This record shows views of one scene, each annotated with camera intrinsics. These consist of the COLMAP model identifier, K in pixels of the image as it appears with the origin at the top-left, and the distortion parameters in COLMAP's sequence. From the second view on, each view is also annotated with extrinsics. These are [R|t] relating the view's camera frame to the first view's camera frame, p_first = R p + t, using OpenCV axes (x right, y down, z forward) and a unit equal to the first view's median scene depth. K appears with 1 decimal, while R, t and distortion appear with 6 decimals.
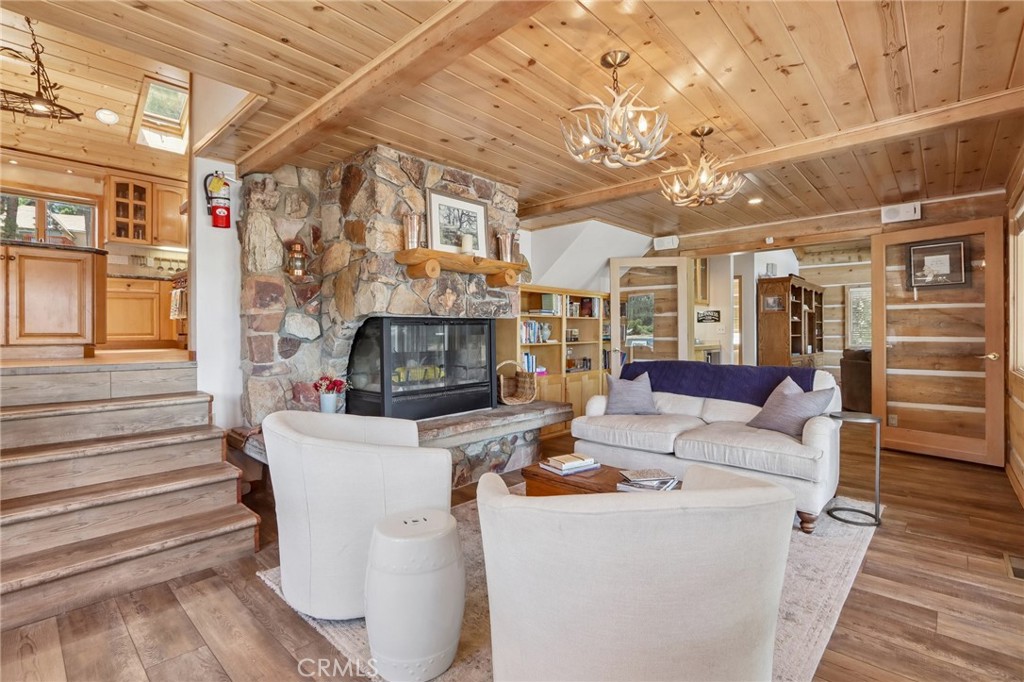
lens RADIAL K [[474.1, 0, 513.7], [0, 474.1, 333.1], [0, 0, 1]] dist [-0.004408, -0.000526]
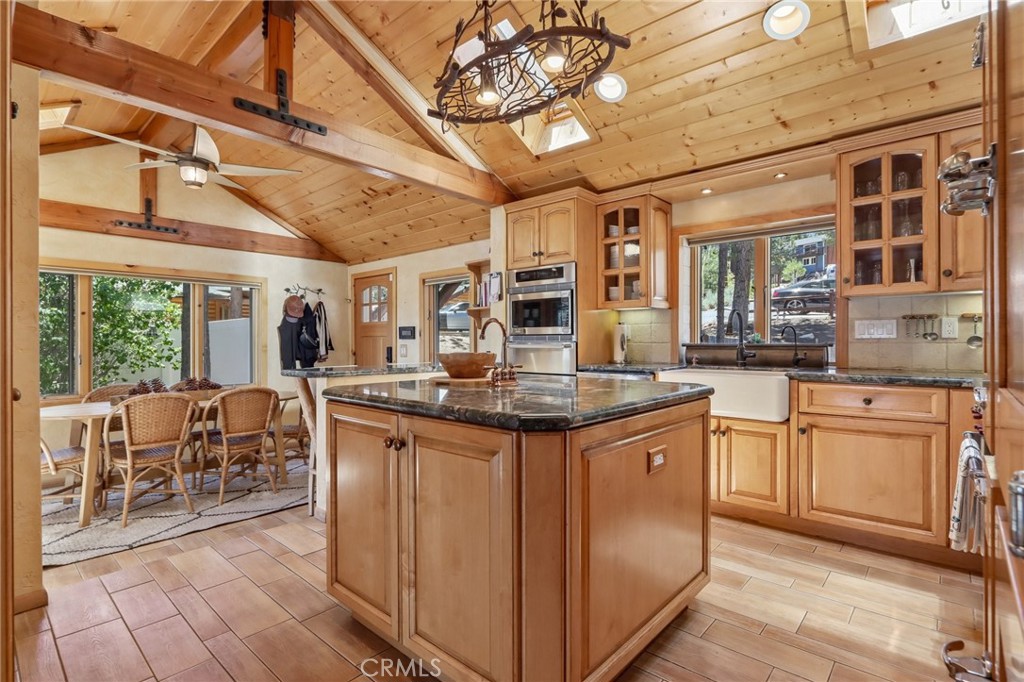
lens RADIAL K [[474.1, 0, 514.3], [0, 474.1, 340.2], [0, 0, 1]] dist [-0.004408, -0.000526]
pose [[0.025527, 0.006282, -0.999654, -0.389046], [-0.006534, 0.999960, 0.006117, -0.149889], [0.999653, 0.006376, 0.025567, 0.652182]]
